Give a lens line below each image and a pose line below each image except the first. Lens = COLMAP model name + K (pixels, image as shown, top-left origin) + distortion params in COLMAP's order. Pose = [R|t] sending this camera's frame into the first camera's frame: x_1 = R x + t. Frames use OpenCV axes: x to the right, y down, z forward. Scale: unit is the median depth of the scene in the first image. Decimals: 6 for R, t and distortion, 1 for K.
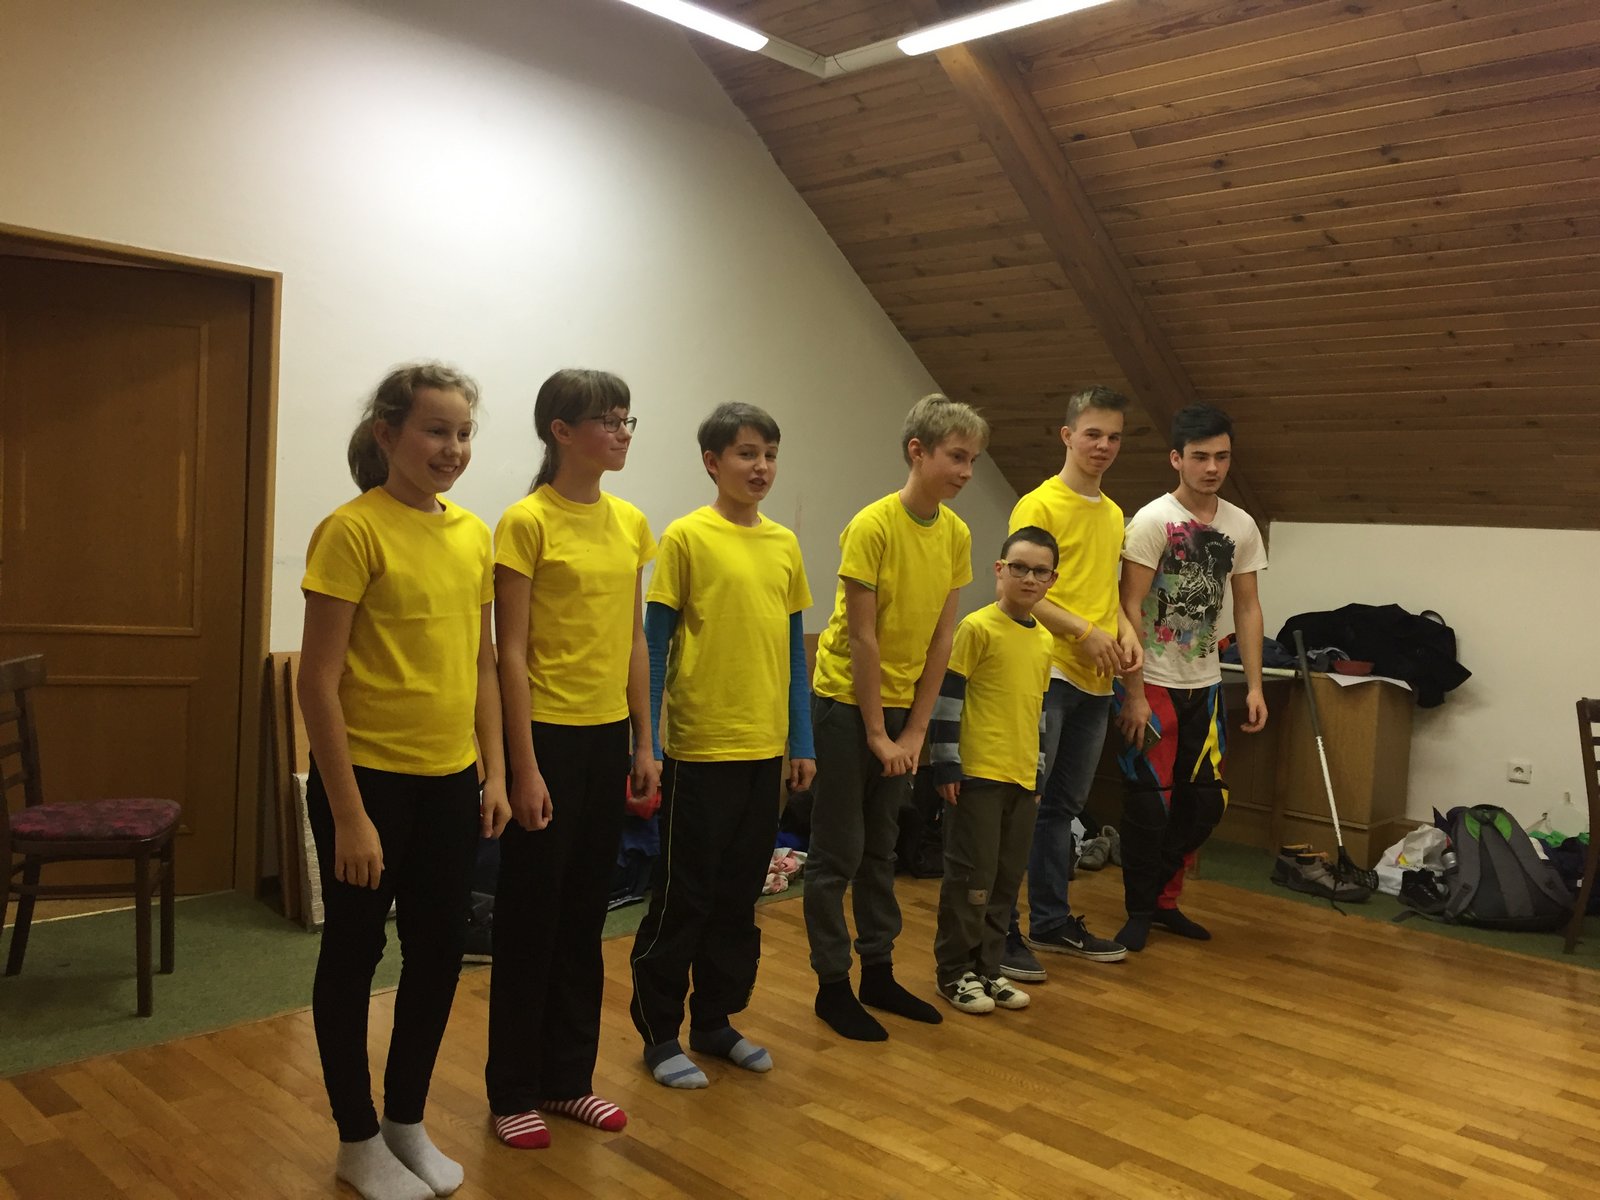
lens RADIAL K [[1362.9, 0, 798.7], [0, 1362.9, 594.4], [0, 0, 1]] dist [0.078768, -0.117448]
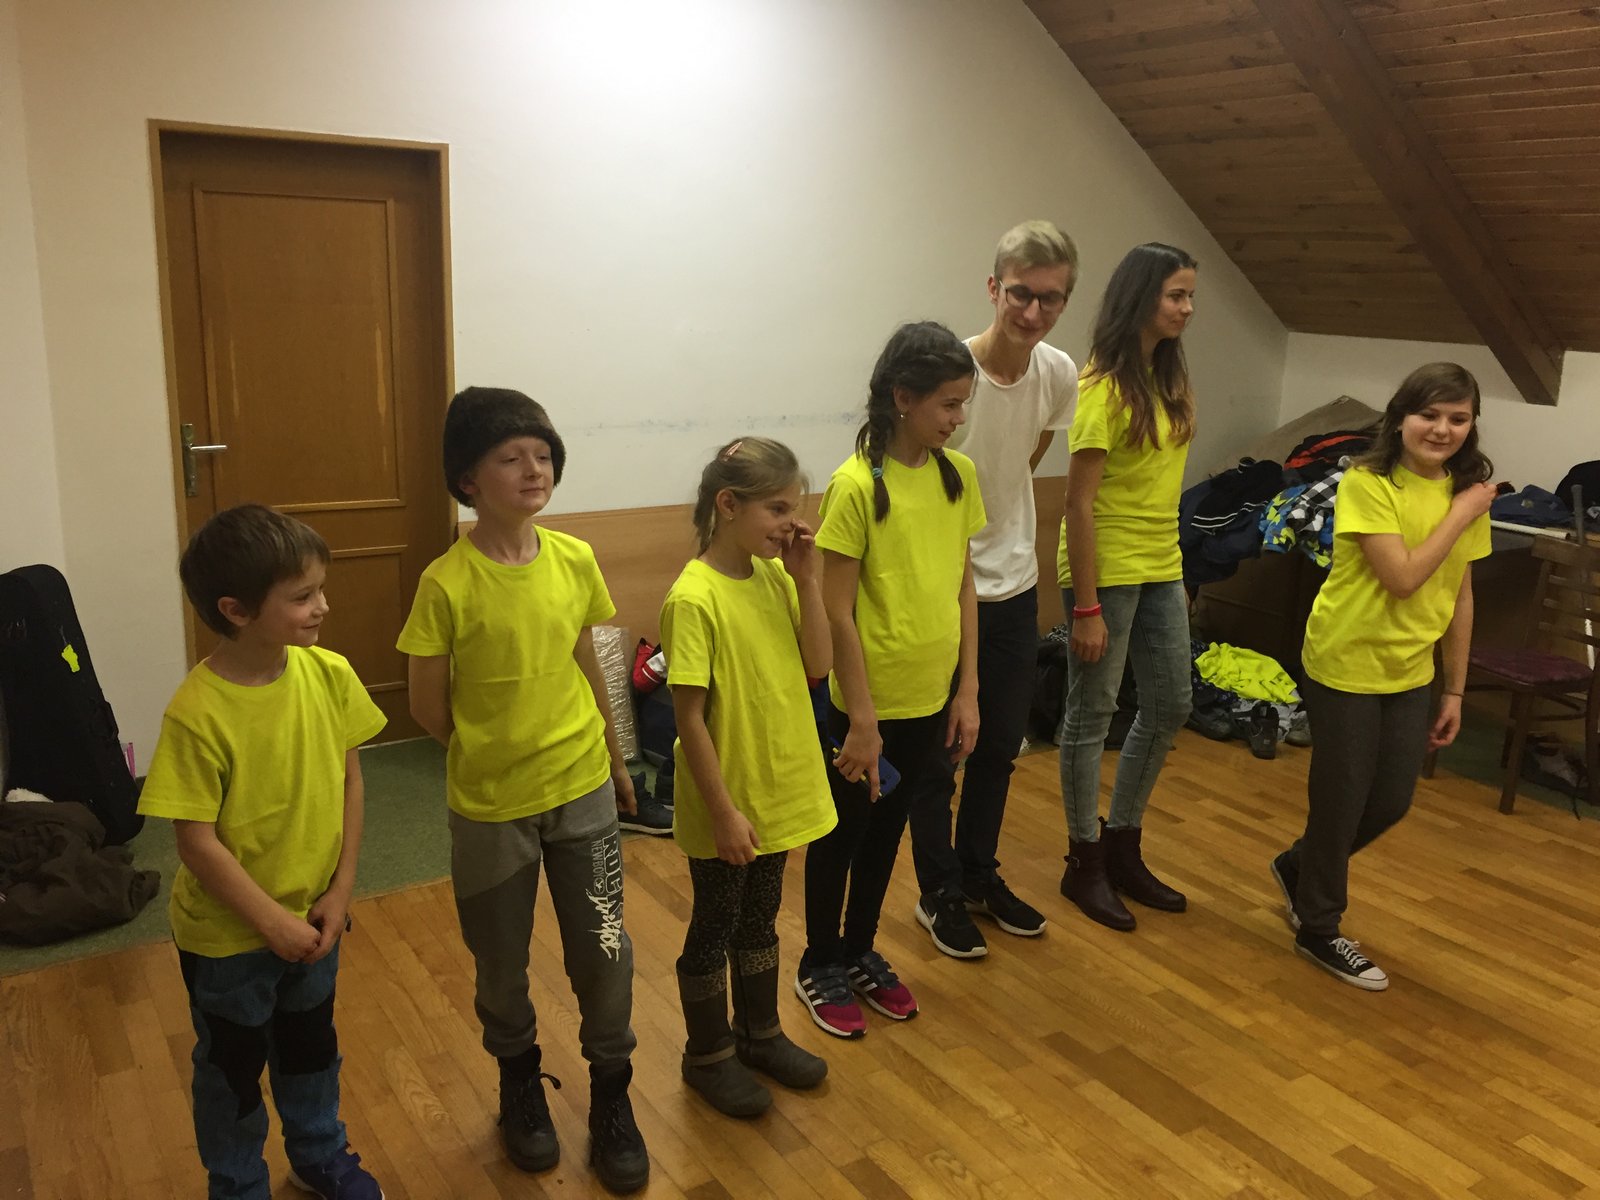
lens RADIAL K [[1362.5, 0, 800.6], [0, 1362.5, 593.4], [0, 0, 1]] dist [0.085404, -0.128391]
pose [[0.973974, 0.032577, -0.224308, 0.098752], [0.007710, 0.984283, 0.176428, -0.078938], [0.226530, -0.173566, 0.958415, 0.039767]]
